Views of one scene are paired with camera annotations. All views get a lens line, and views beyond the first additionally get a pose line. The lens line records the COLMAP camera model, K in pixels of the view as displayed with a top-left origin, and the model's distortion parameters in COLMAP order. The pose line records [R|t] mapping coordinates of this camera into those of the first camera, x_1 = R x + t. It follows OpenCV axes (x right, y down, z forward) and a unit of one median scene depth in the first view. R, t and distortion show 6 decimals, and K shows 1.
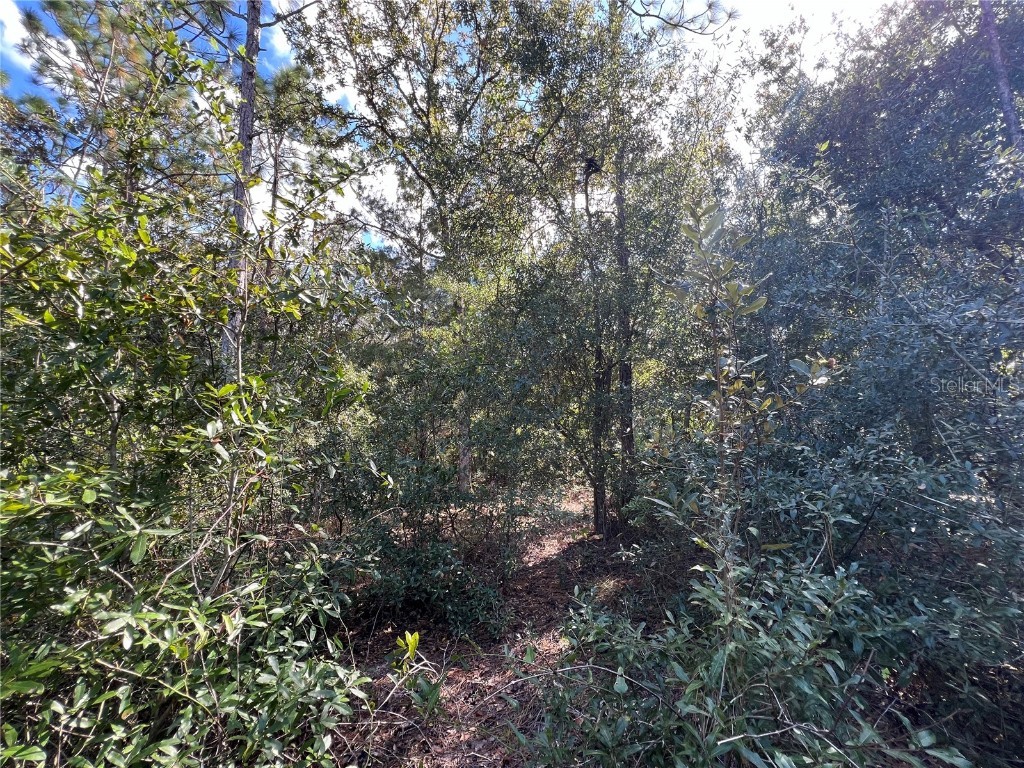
lens RADIAL K [[406.1, 0, 512.9], [0, 406.1, 381.8], [0, 0, 1]] dist [-0.004370, -0.000143]
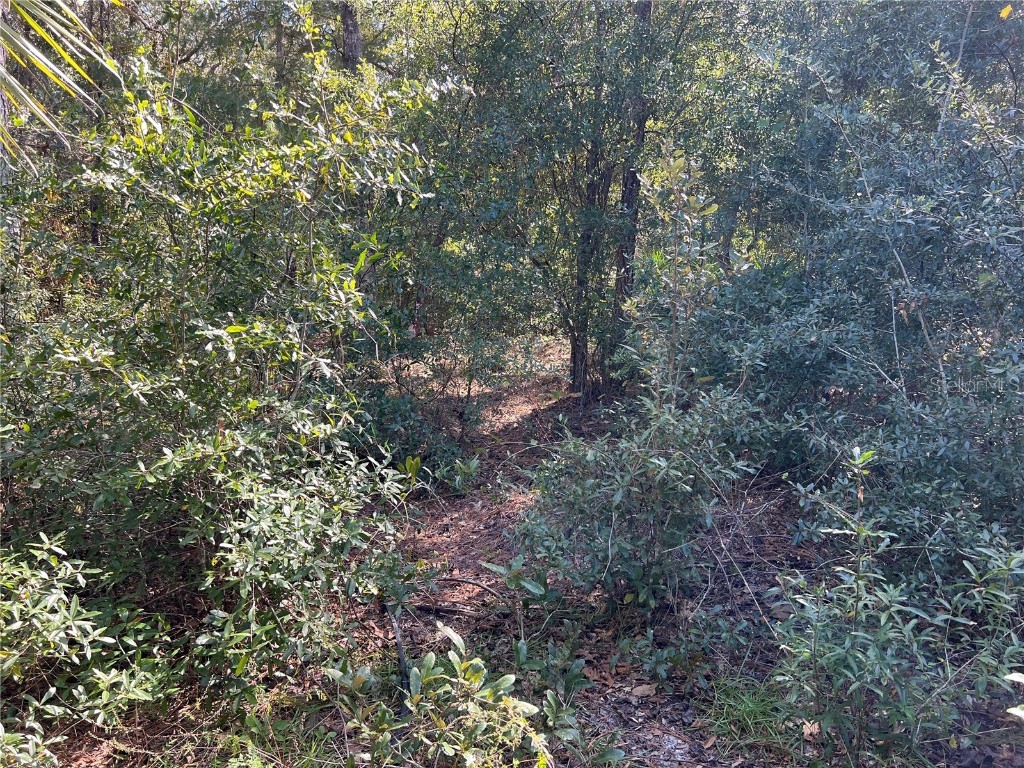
lens RADIAL K [[775.4, 0, 512.0], [0, 775.4, 384.0], [0, 0, 1]] dist [0.022236, -0.001094]
pose [[0.992350, 0.015027, 0.122535, -0.079094], [-0.052196, 0.950556, 0.306136, -0.083647], [-0.111876, -0.310190, 0.944069, -0.331843]]
